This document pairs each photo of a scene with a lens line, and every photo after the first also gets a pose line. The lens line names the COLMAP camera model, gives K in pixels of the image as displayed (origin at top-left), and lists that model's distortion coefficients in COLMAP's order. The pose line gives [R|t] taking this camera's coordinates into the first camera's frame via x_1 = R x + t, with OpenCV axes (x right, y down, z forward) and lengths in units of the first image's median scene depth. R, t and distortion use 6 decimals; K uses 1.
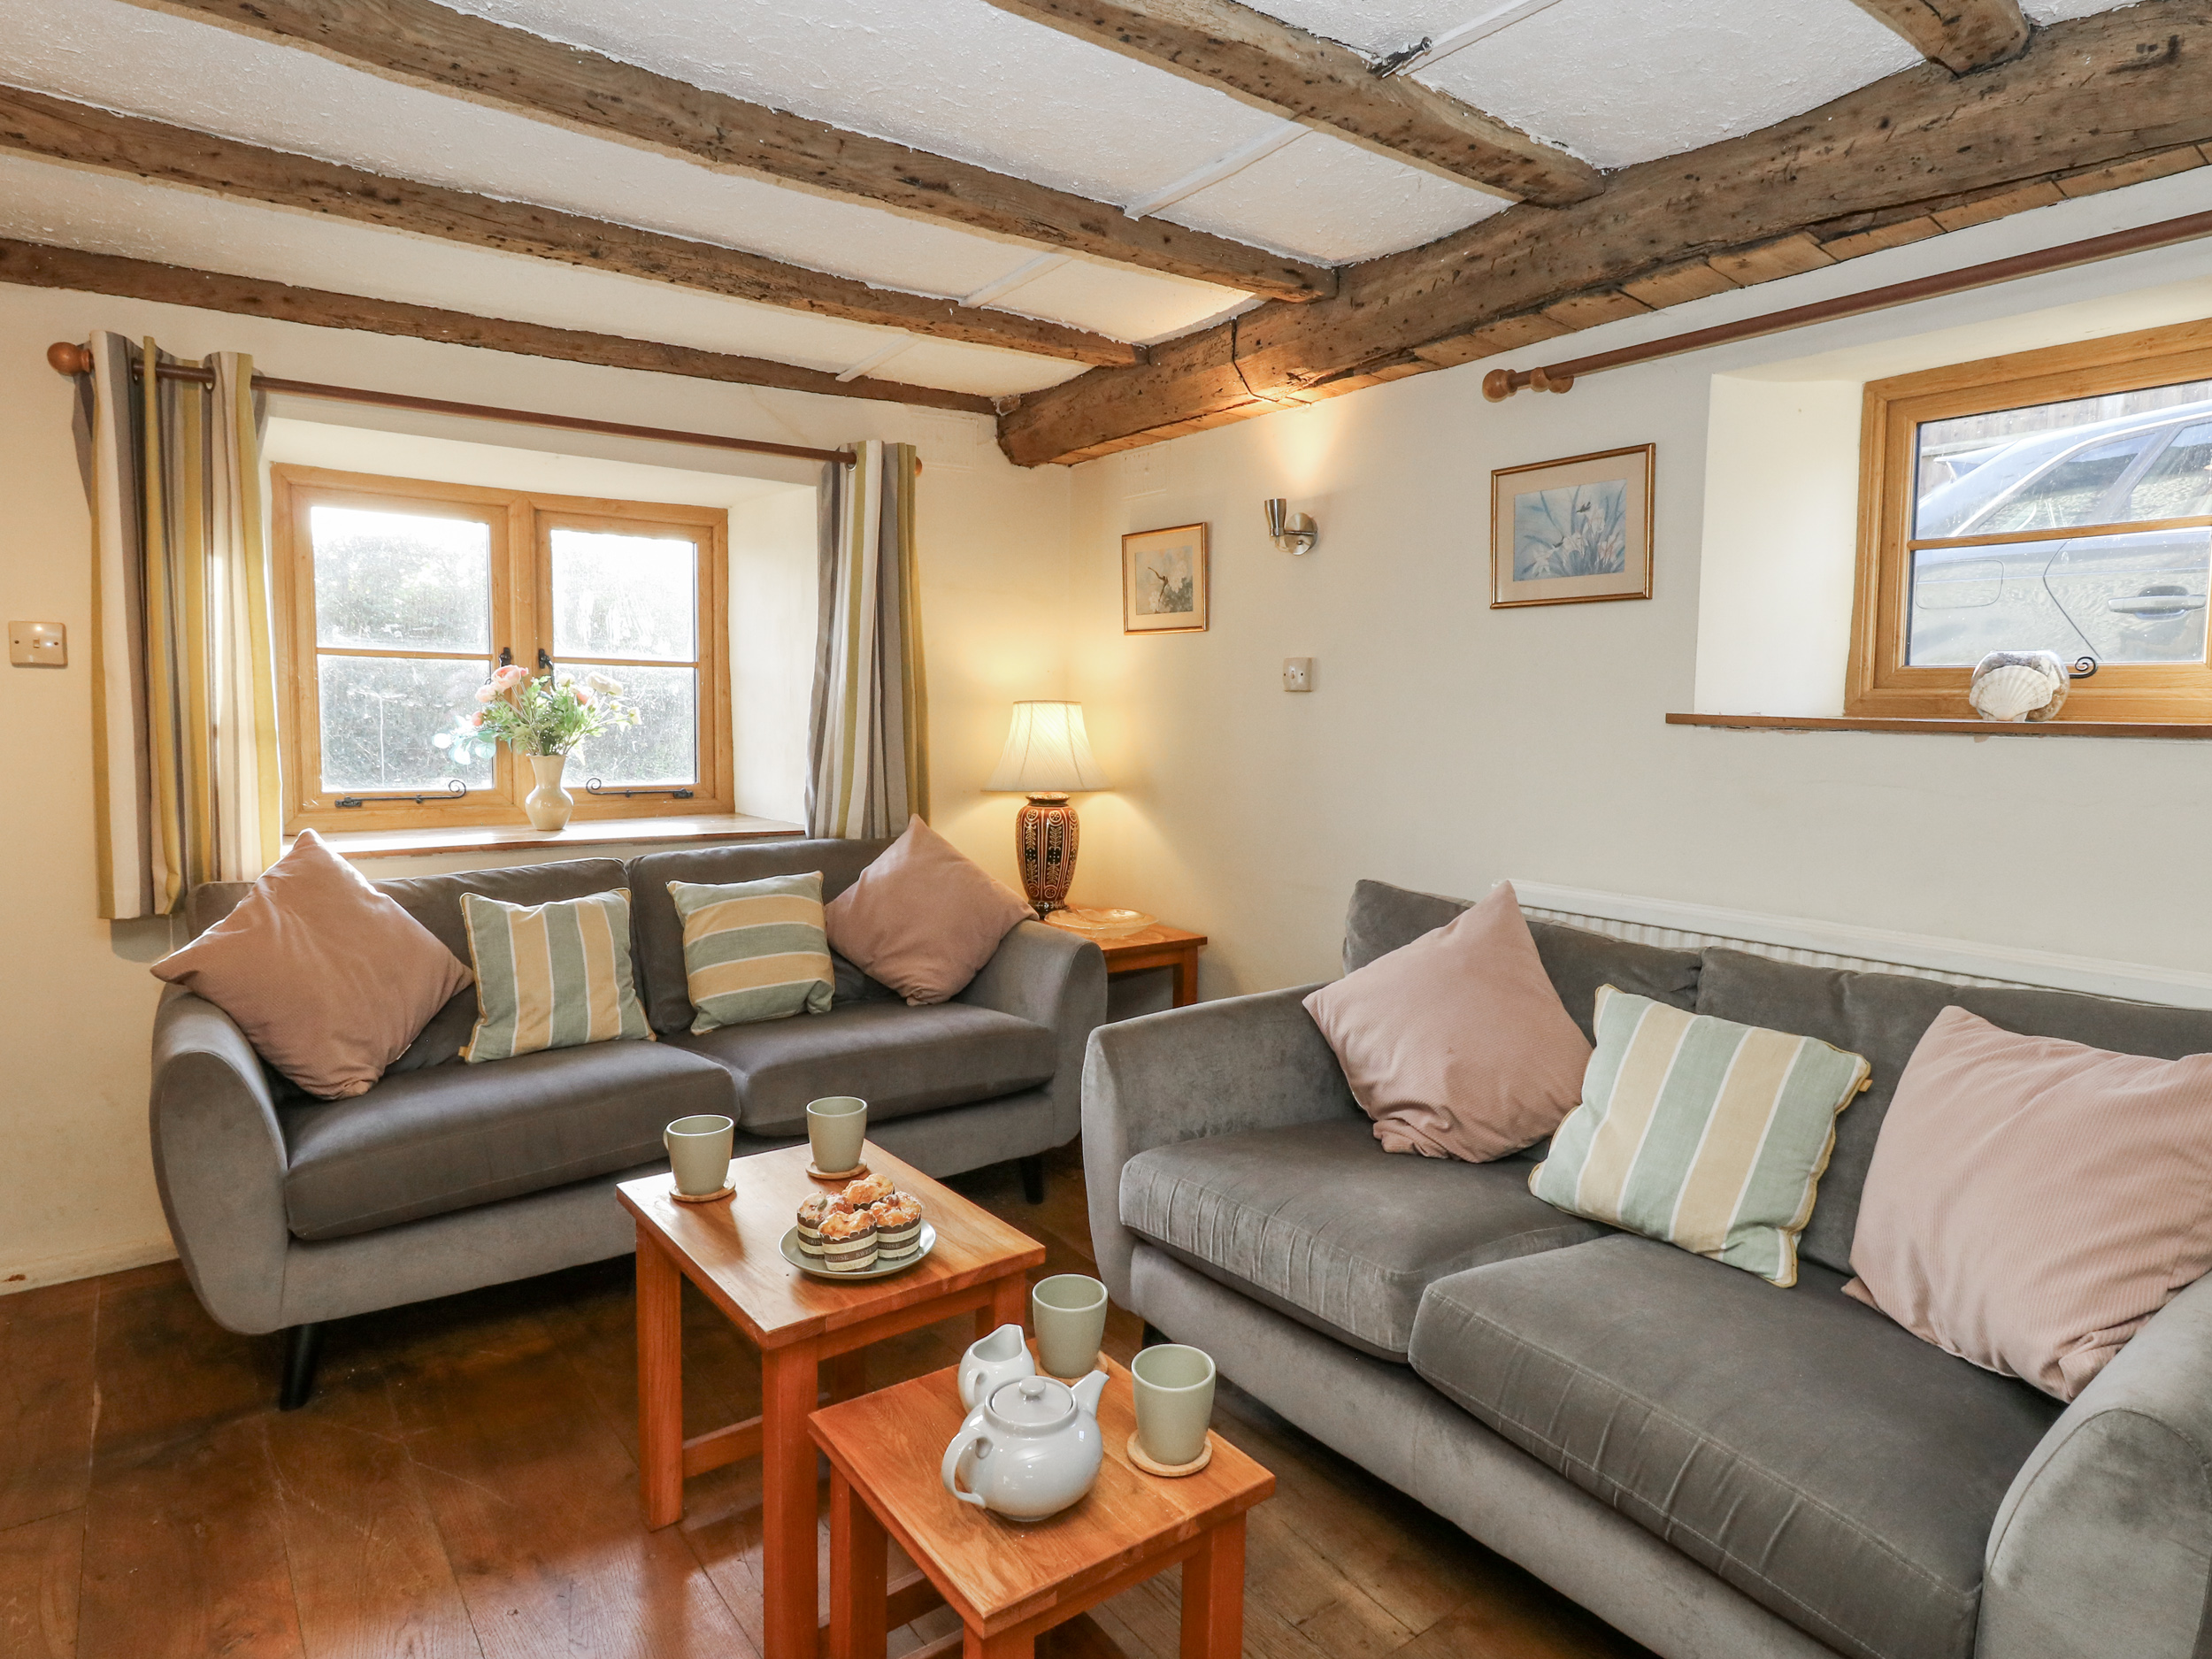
lens RADIAL K [[1238.5, 0, 1109.3], [0, 1238.5, 815.4], [0, 0, 1]] dist [-0.003312, -0.001569]
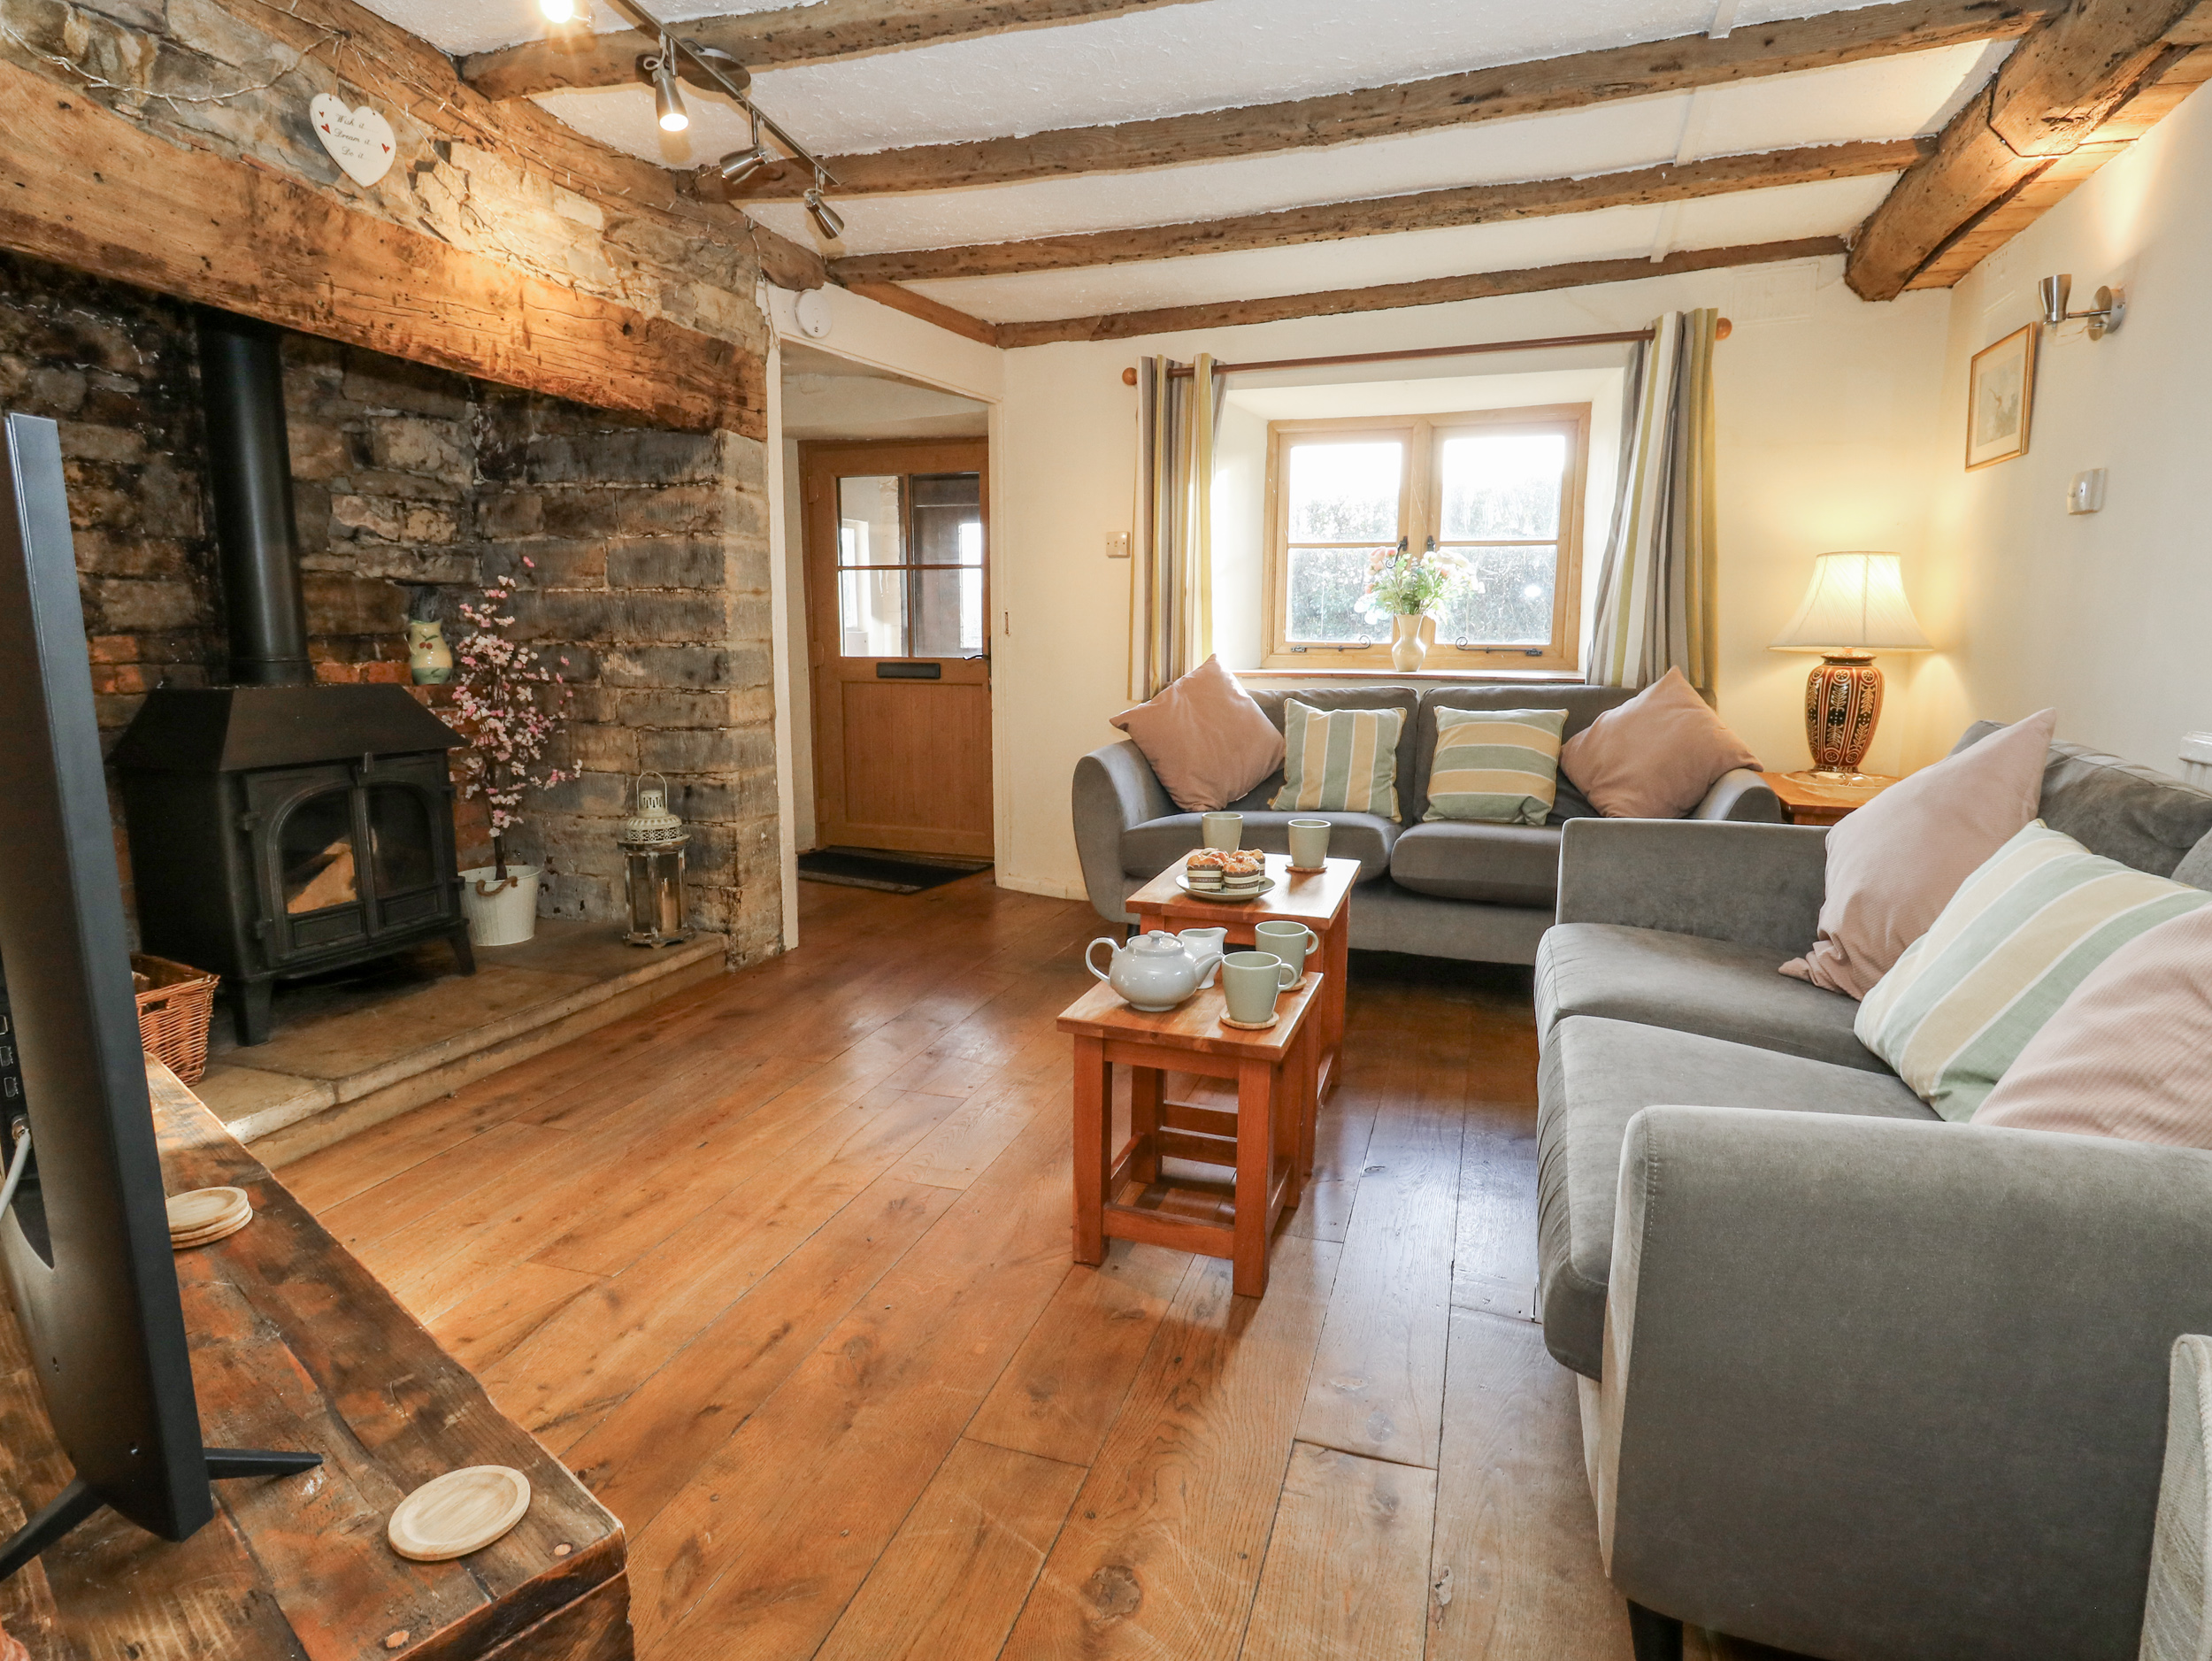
lens RADIAL K [[1164.9, 0, 1127.2], [0, 1164.9, 817.7], [0, 0, 1]] dist [-0.005972, -0.001580]
pose [[0.555284, 0.122642, -0.822569, 0.457757], [-0.070299, 0.992449, 0.100514, 0.066795], [0.828685, 0.002011, 0.559712, 0.053523]]
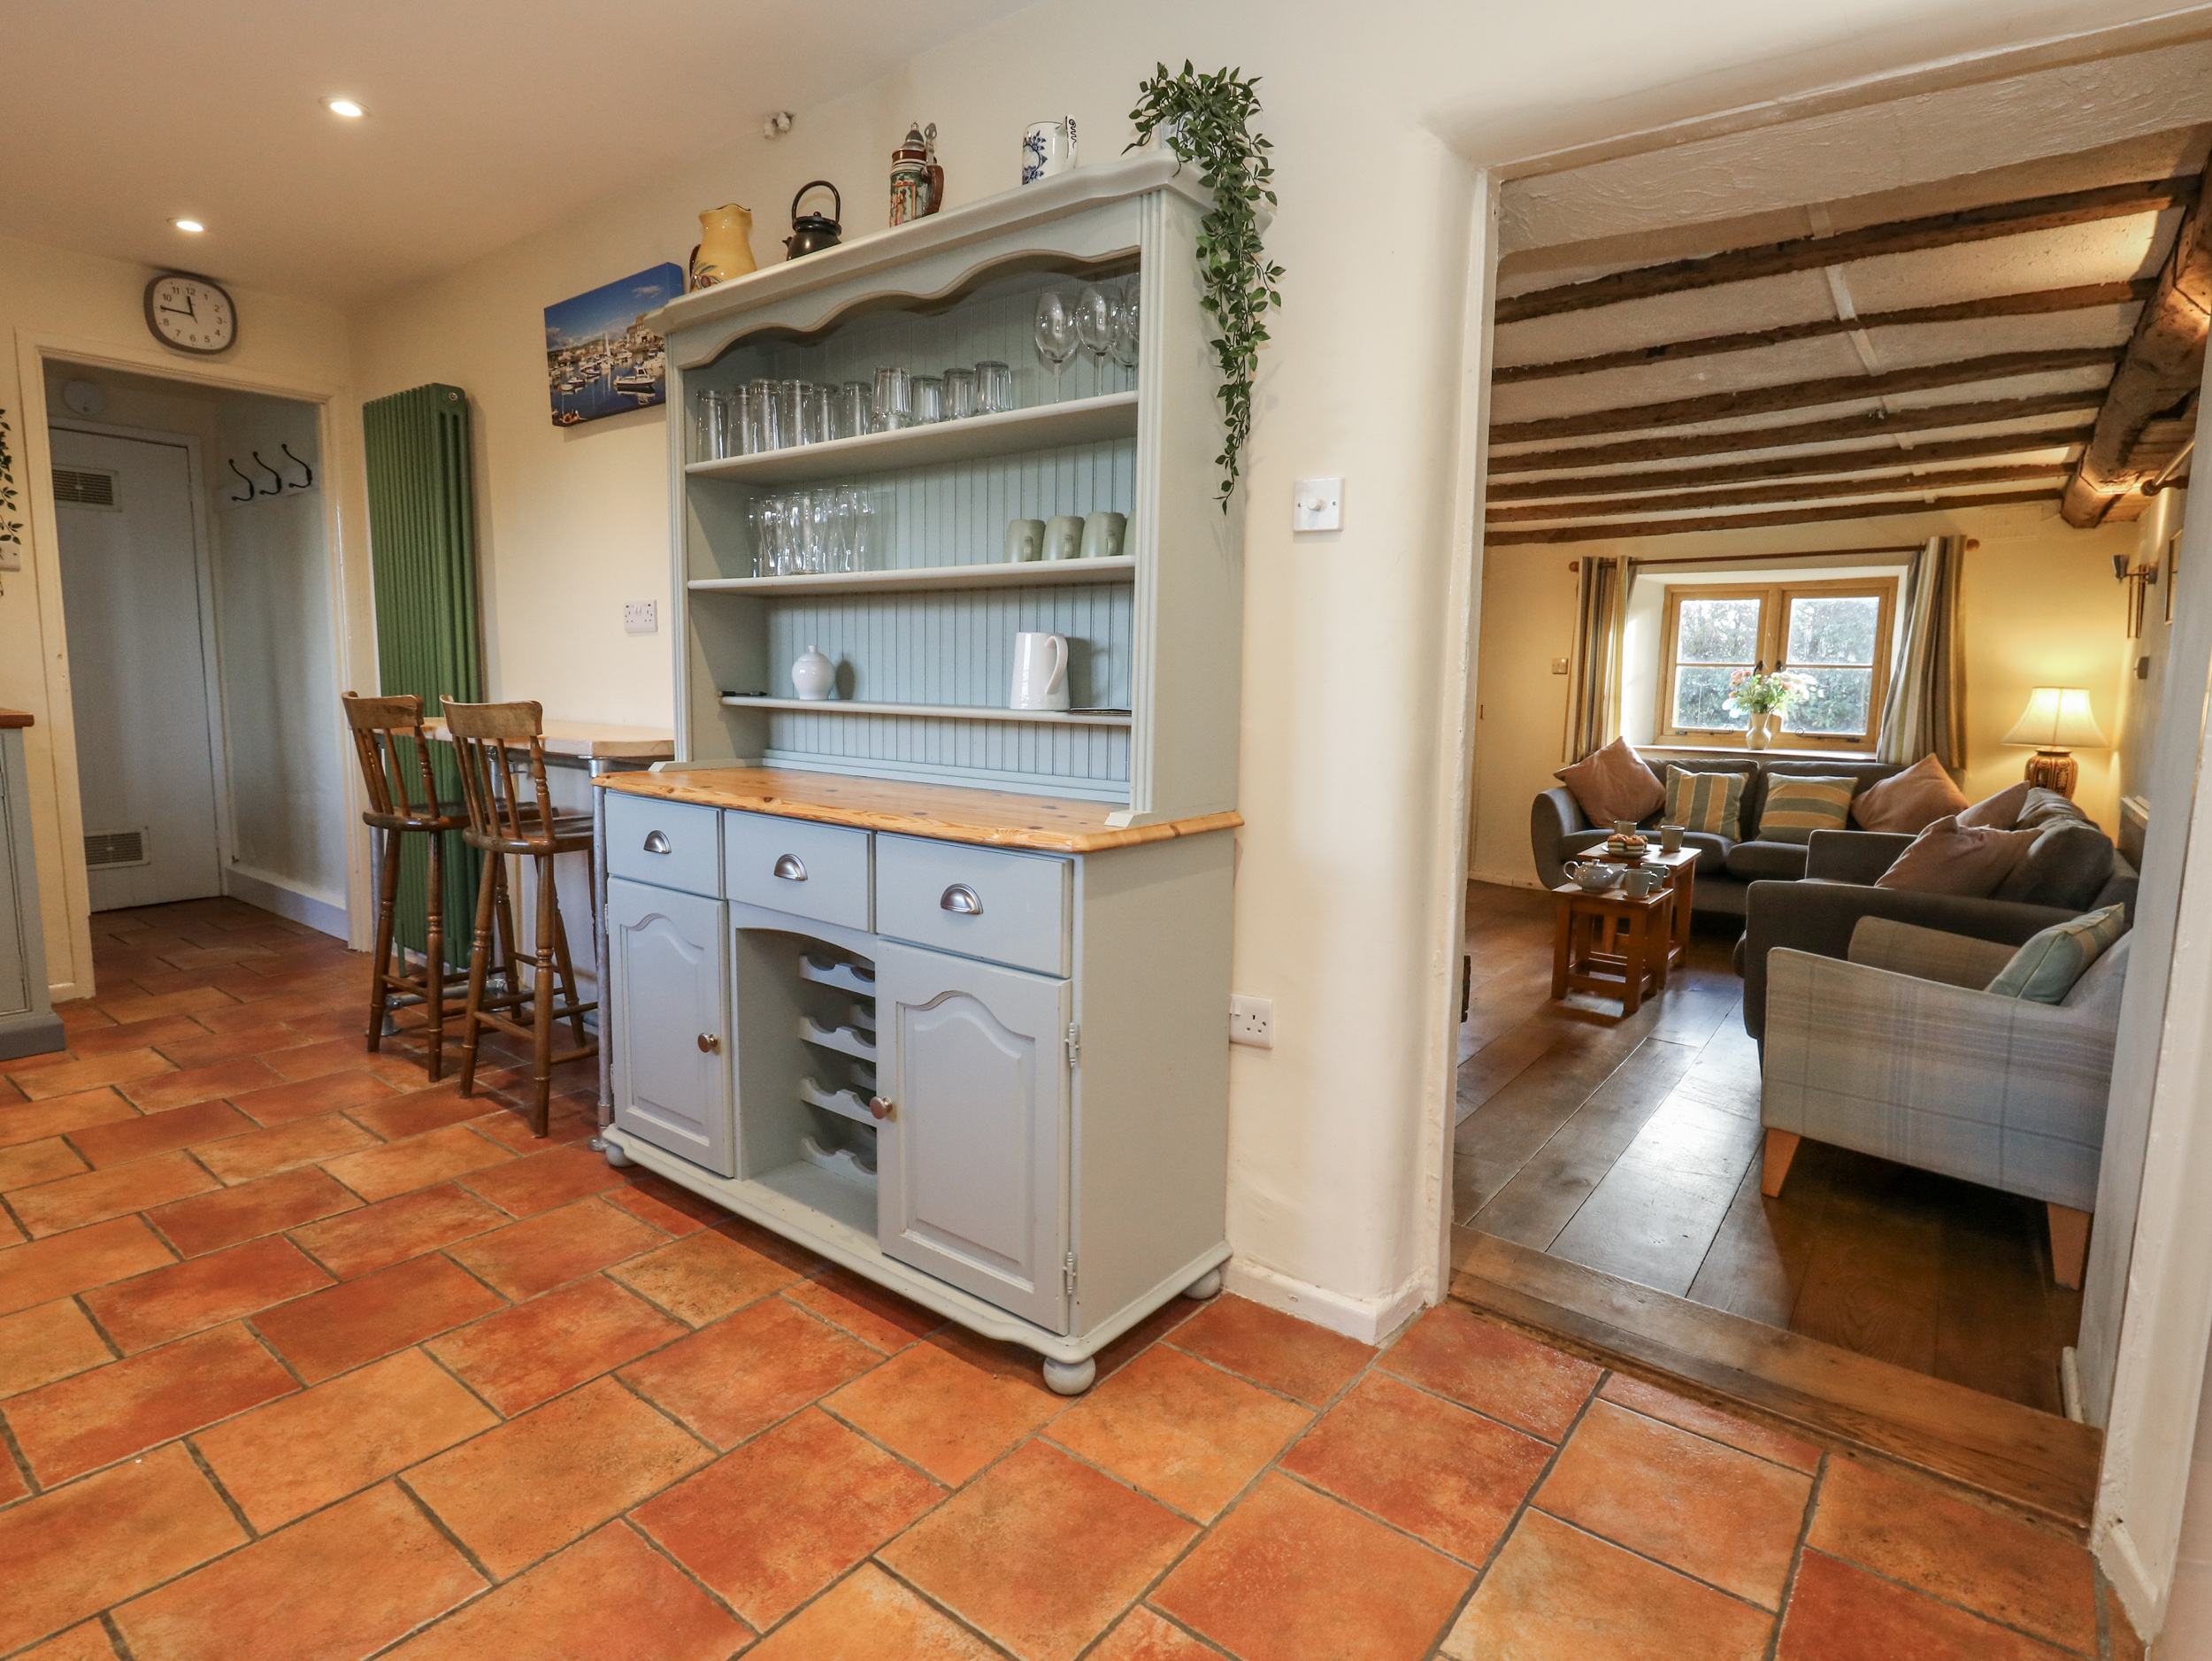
lens RADIAL K [[1164.9, 0, 1127.2], [0, 1164.9, 817.7], [0, 0, 1]] dist [-0.005972, -0.001580]
pose [[0.268394, 0.102906, -0.957797, 1.176955], [-0.100876, 0.991814, 0.078293, 0.080779], [0.958013, 0.075605, 0.276577, -0.537736]]
